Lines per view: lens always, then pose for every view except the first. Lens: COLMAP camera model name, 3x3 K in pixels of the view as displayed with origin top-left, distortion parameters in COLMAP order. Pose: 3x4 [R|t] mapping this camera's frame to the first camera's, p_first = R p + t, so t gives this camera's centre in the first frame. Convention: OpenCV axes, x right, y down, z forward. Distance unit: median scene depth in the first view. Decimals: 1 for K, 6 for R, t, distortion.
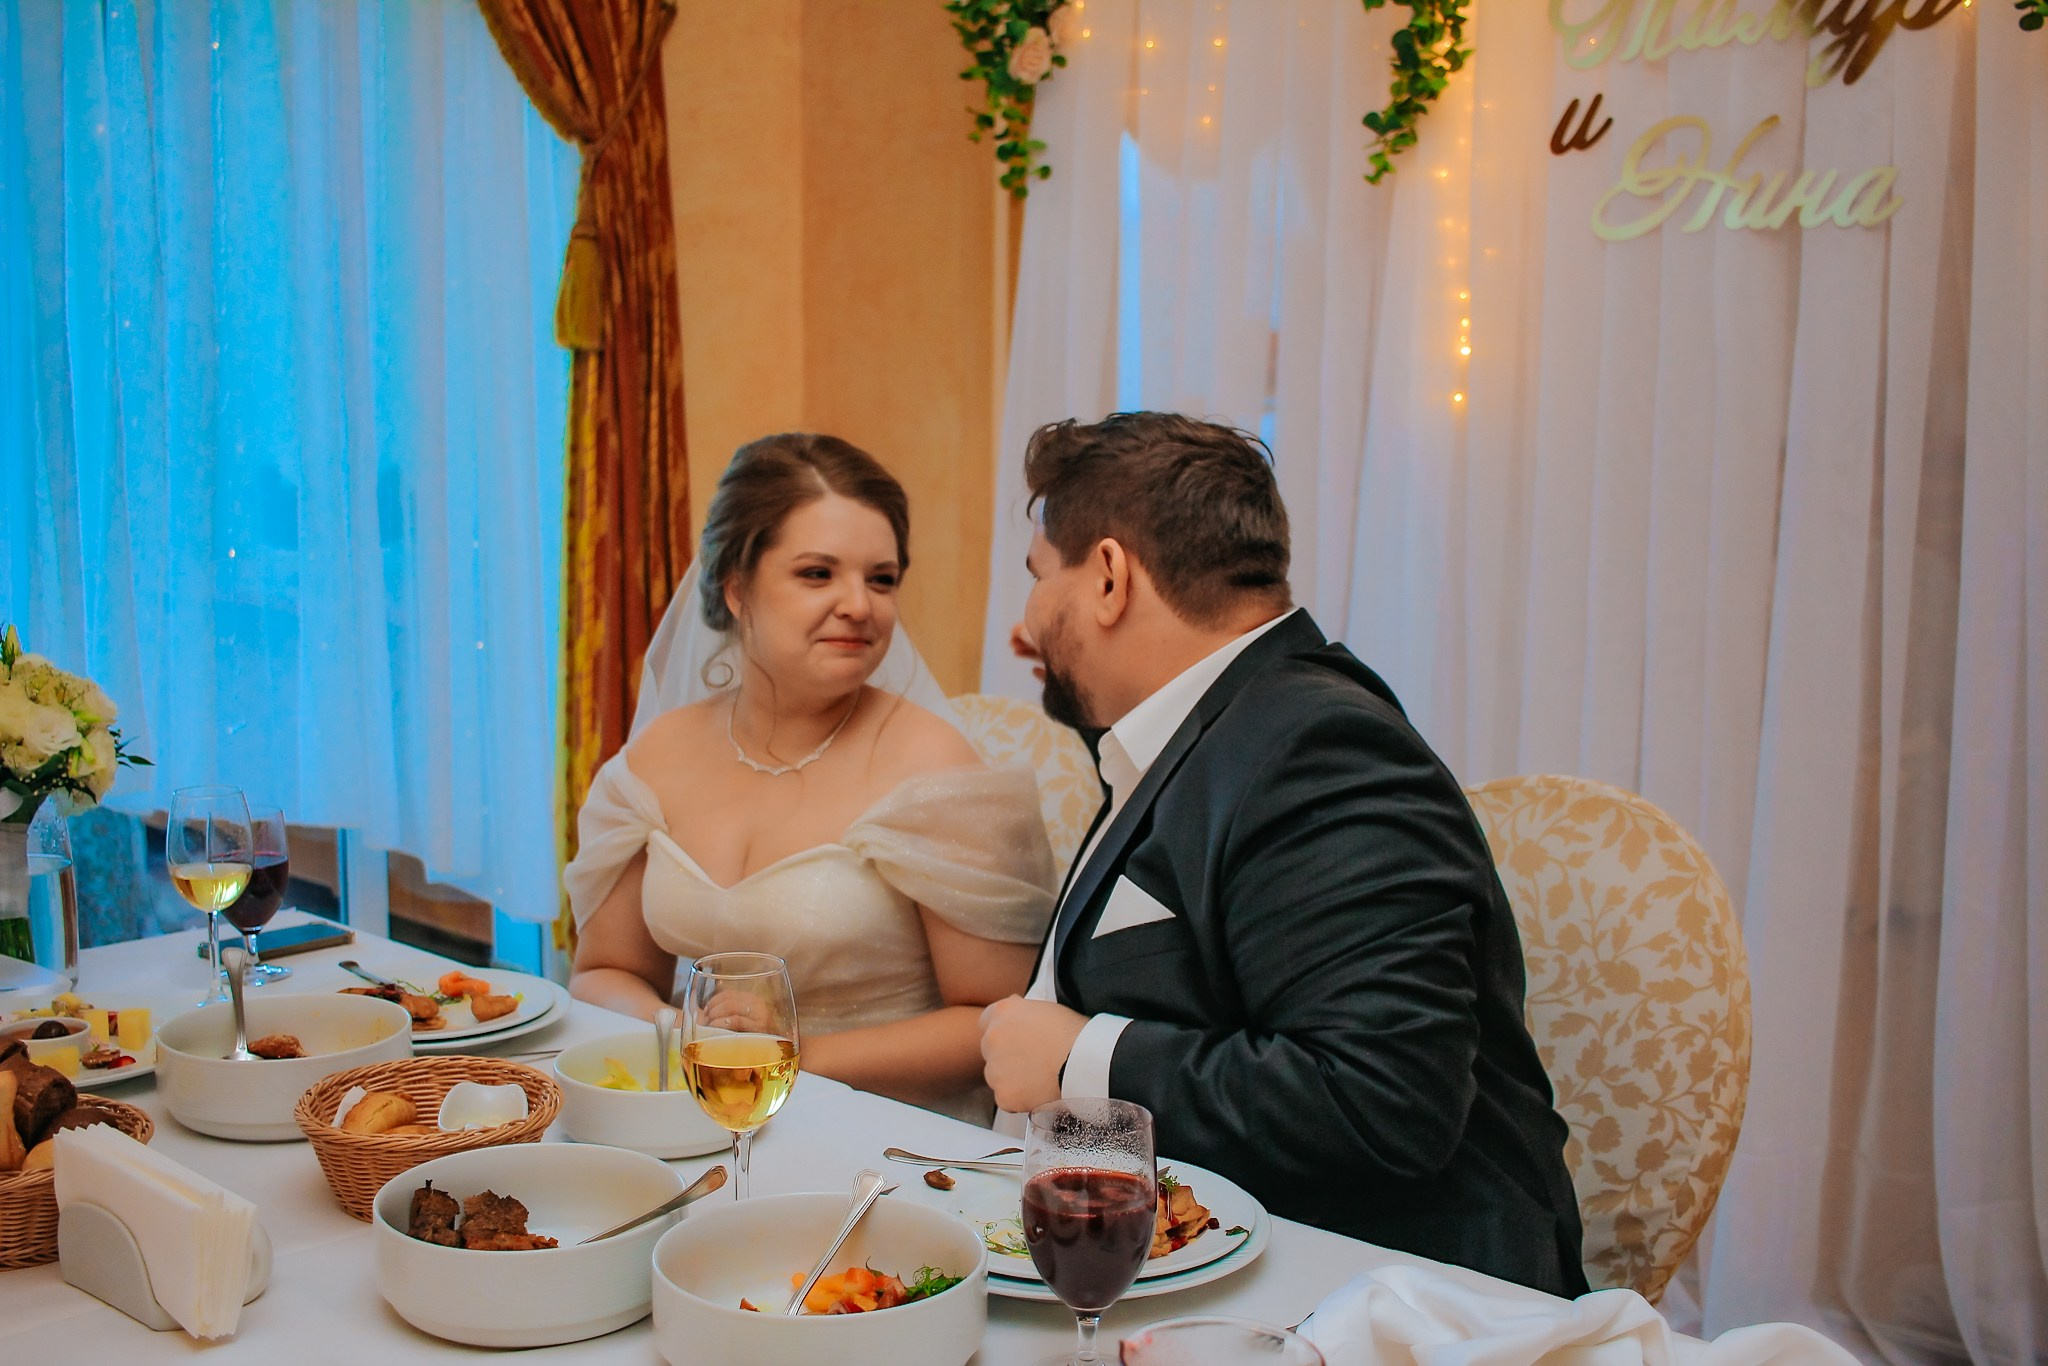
lens RADIAL K [[2028.7, 0, 1015.9], [0, 2028.7, 674.3], [0, 0, 1]] dist [-0.044972, 0.000000]
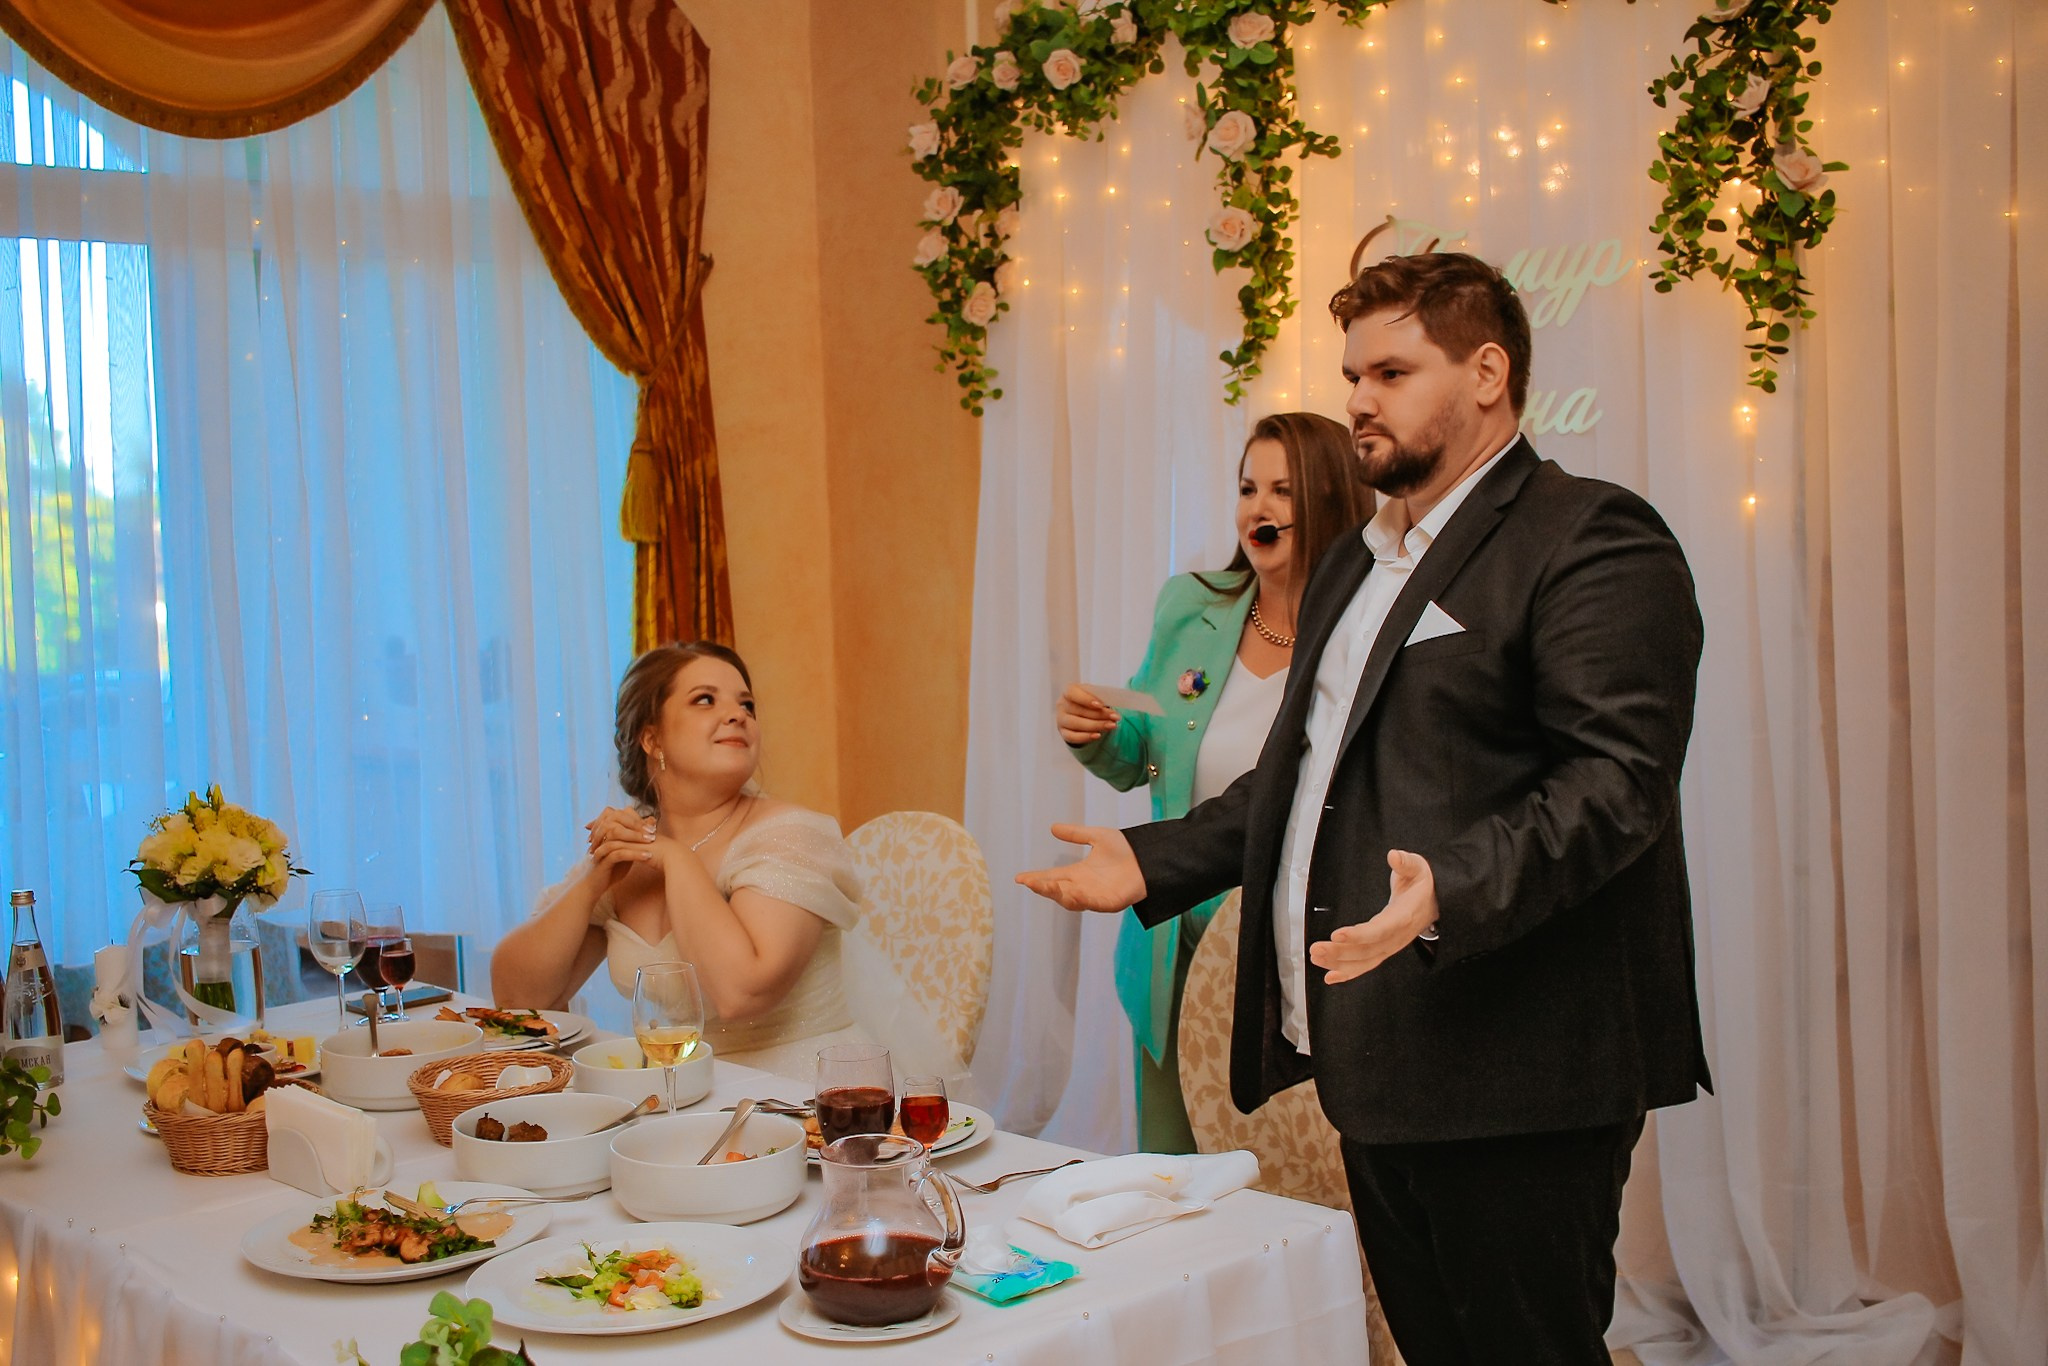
lens RADIAL K [[2028.7, 0, 1016.8], [0, 2028.7, 690.0], [0, 0, 1]] dist [-0.044972, 0.000000]
pose [[0.997748, -0.034998, -0.057222, 0.183420], [0.031817, 0.997946, -0.055592, 0.008419], [0.059050, 0.053646, 0.996813, -0.473572]]
